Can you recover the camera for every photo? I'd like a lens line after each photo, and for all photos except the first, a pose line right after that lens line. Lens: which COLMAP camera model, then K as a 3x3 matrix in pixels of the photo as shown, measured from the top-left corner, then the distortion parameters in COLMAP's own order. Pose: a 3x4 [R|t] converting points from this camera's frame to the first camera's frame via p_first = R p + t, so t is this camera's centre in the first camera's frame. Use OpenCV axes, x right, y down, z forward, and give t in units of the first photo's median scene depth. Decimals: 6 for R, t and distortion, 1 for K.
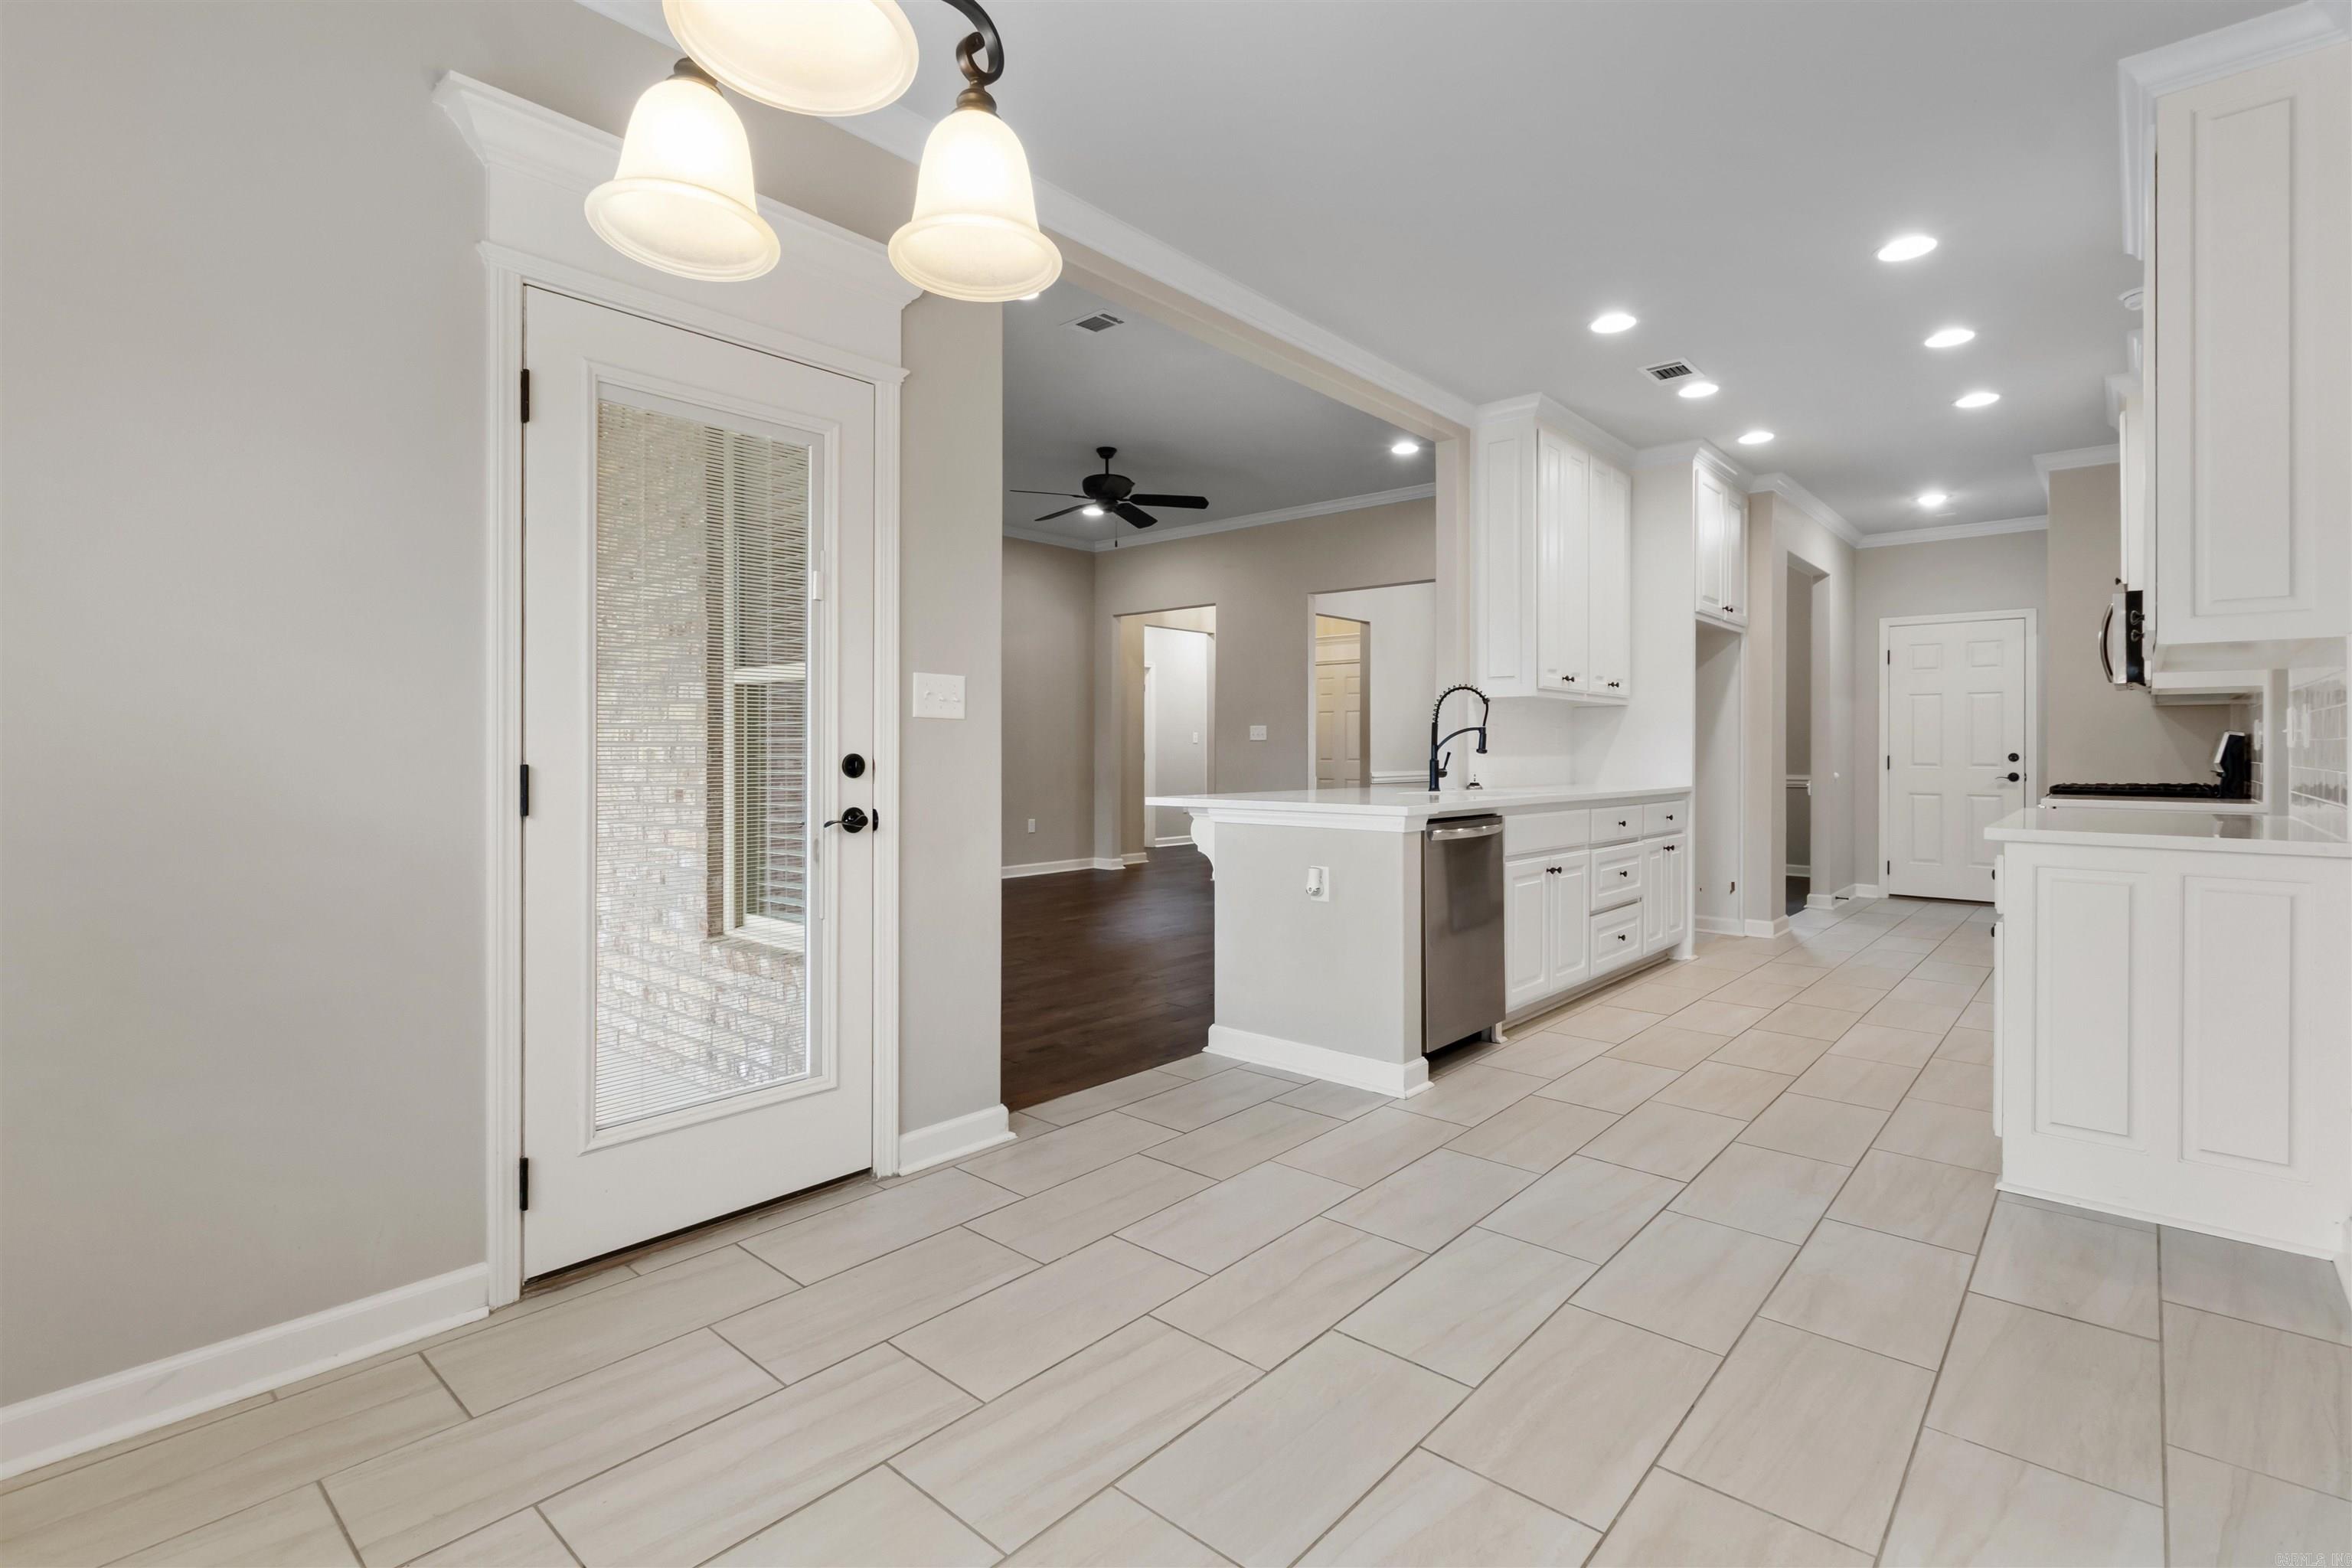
lens RADIAL K [[1091.4, 0, 1172.7], [0, 1091.4, 754.5], [0, 0, 1]] dist [0.001825, -0.001130]
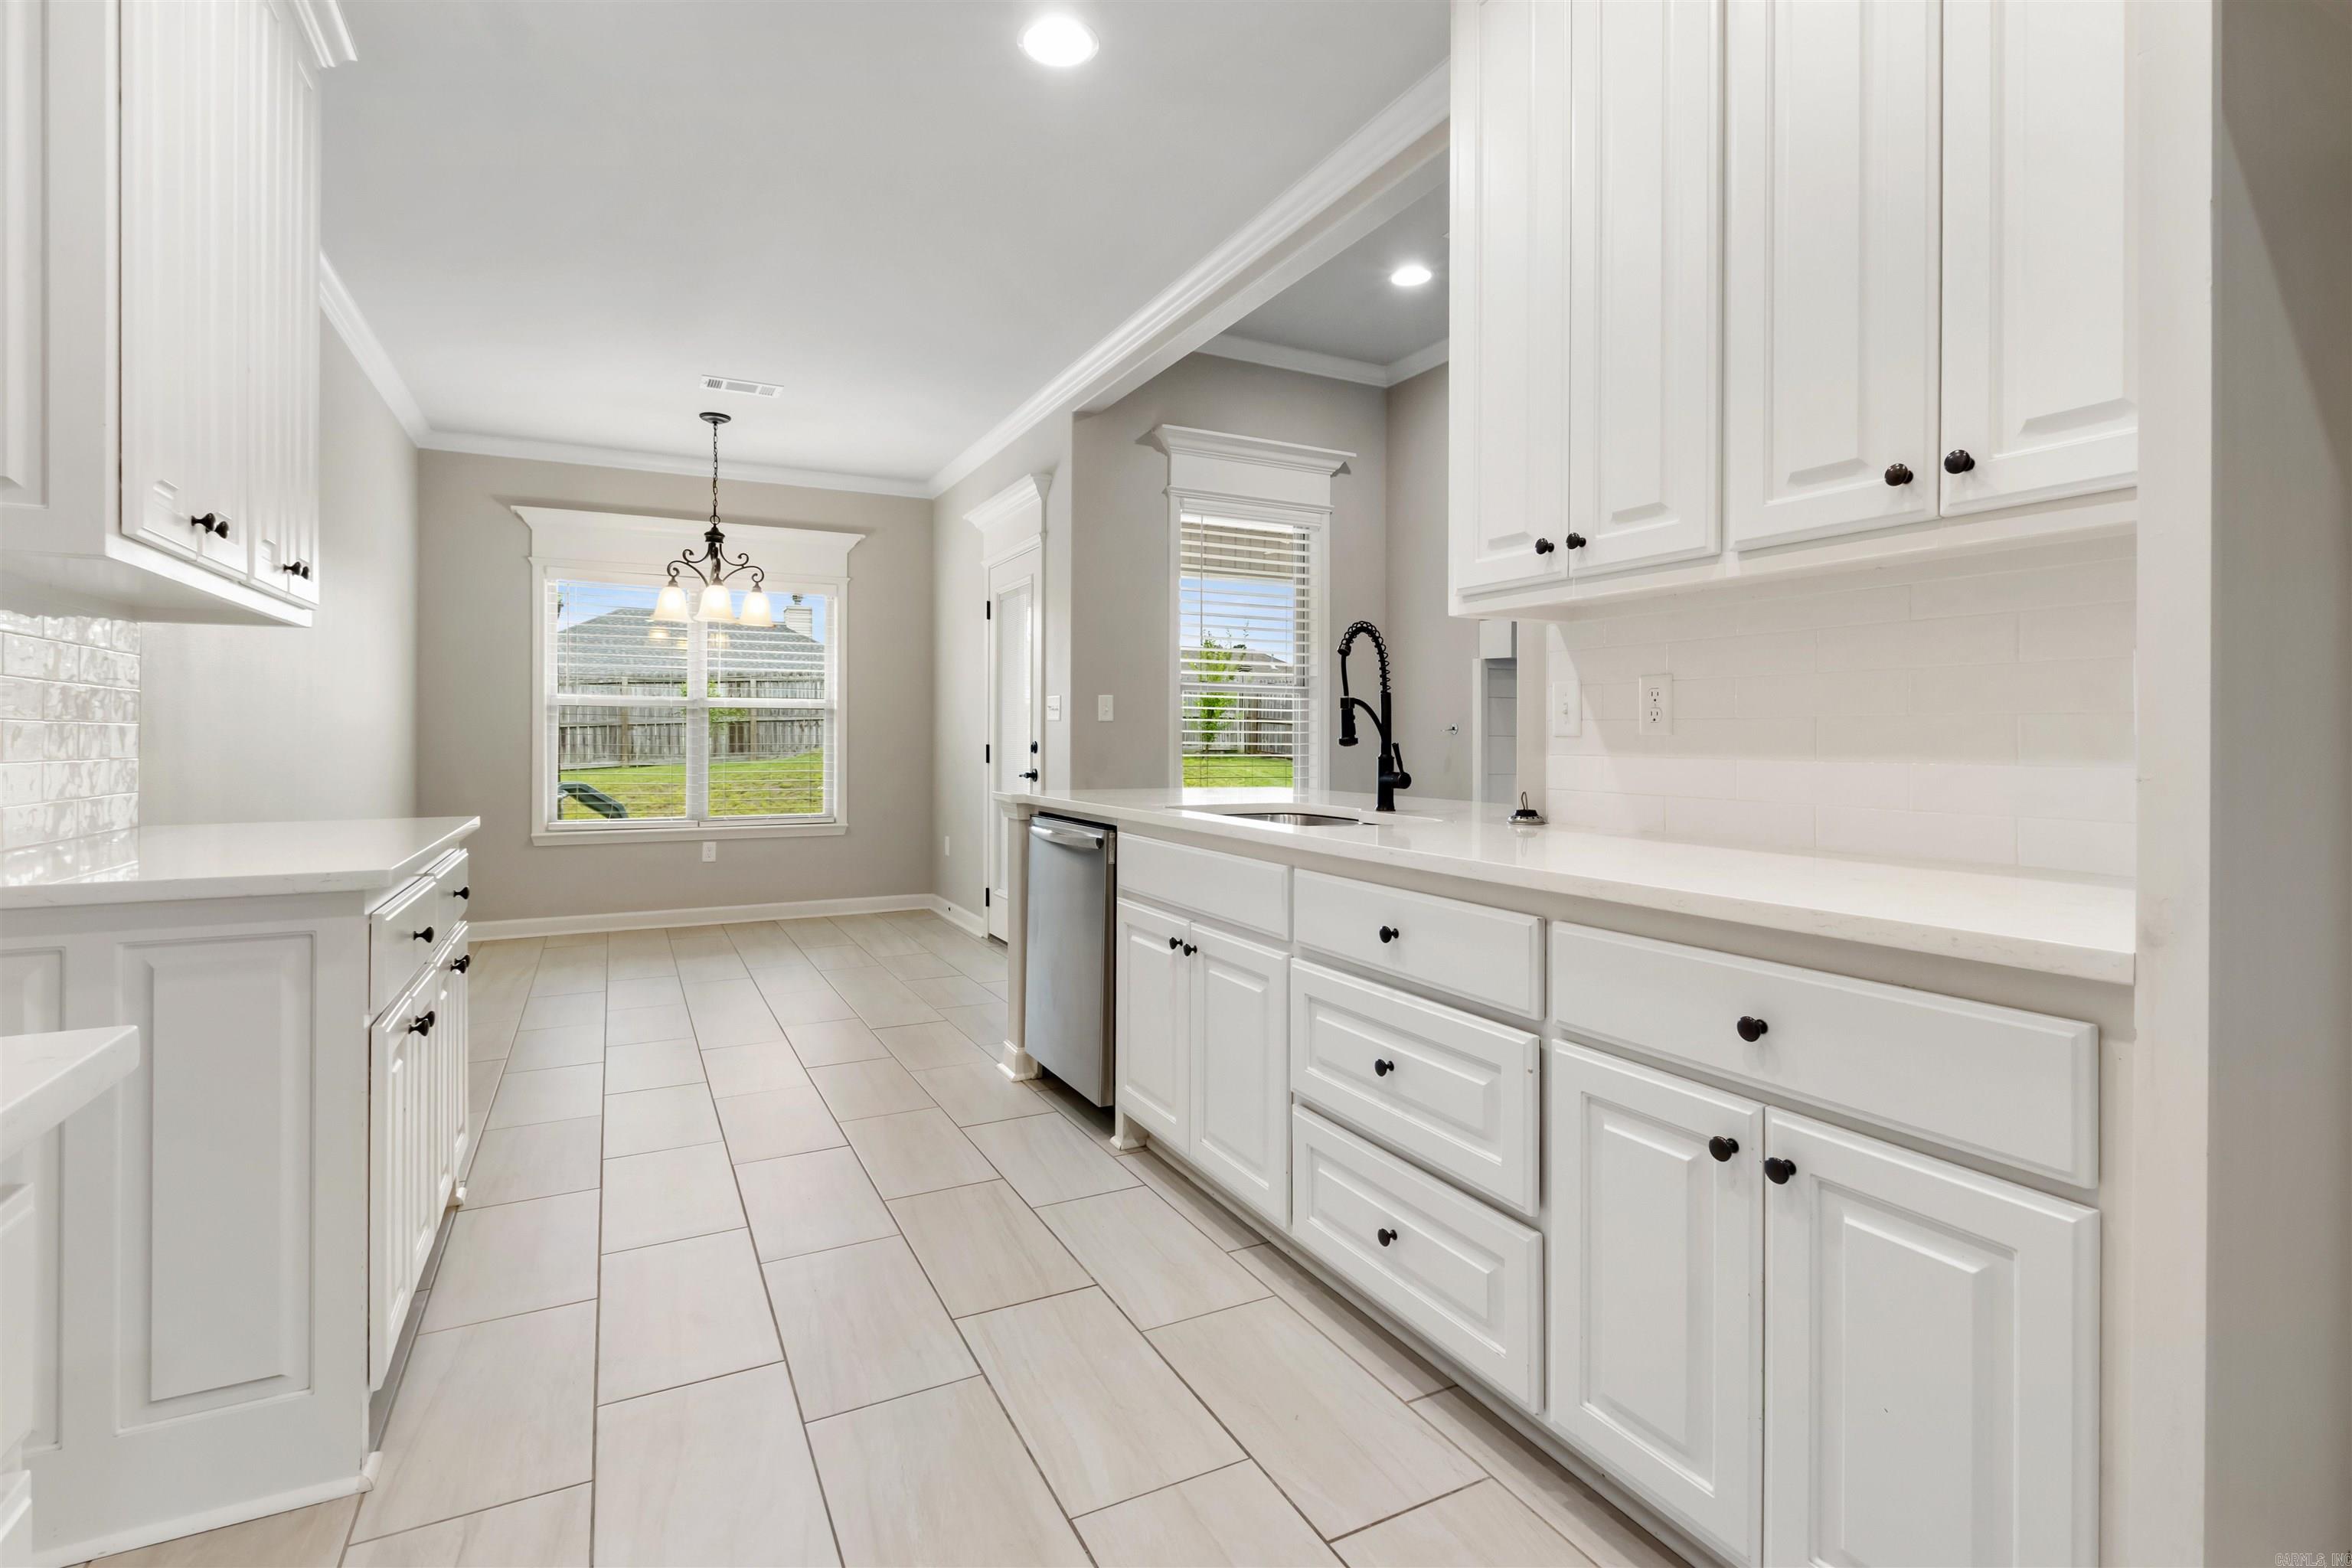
lens RADIAL K [[1100.5, 0, 1171.4], [0, 1100.5, 729.6], [0, 0, 1]] dist [0.002578, -0.000039]
pose [[-0.367549, -0.010522, -0.929944, 1.434917], [-0.007284, 0.999938, -0.008435, -0.005605], [0.929975, 0.003674, -0.367603, 1.938993]]
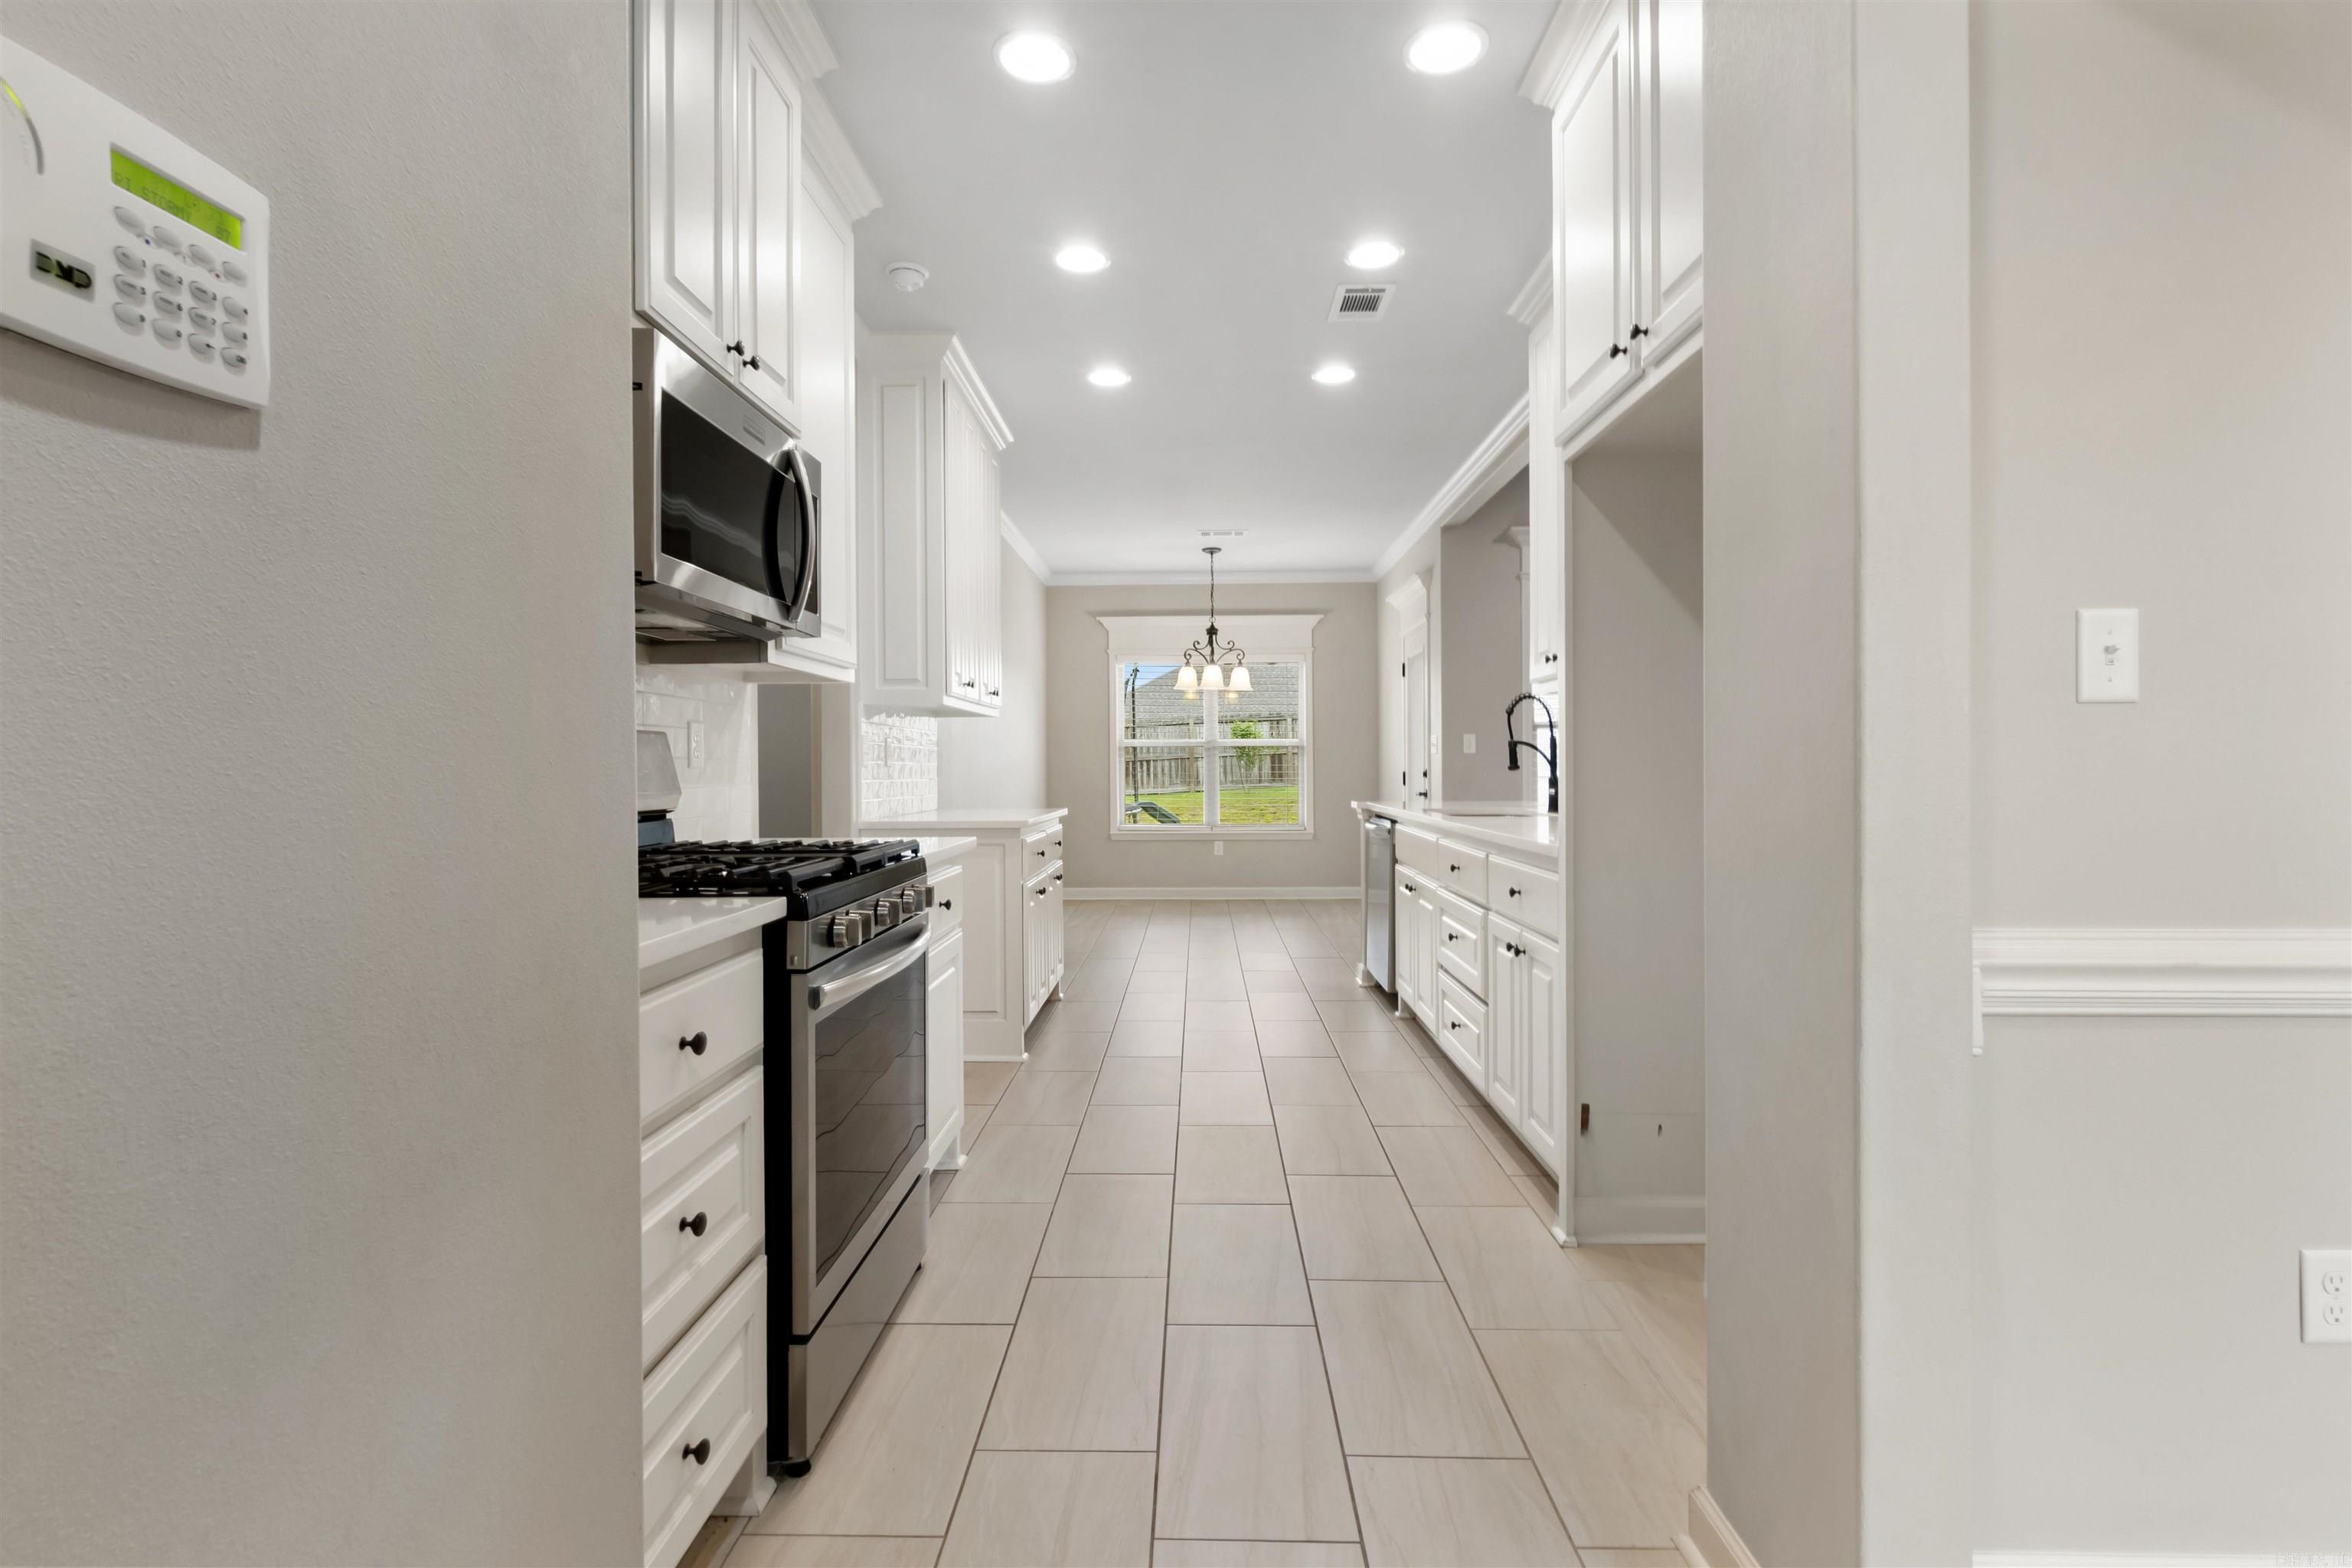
lens RADIAL K [[1091.4, 0, 1172.7], [0, 1091.4, 754.5], [0, 0, 1]] dist [0.001825, -0.001130]
pose [[-0.764404, -0.006696, -0.644702, 1.847464], [-0.000252, 0.999949, -0.010087, -0.007456], [0.644737, -0.007548, -0.764367, 2.596994]]
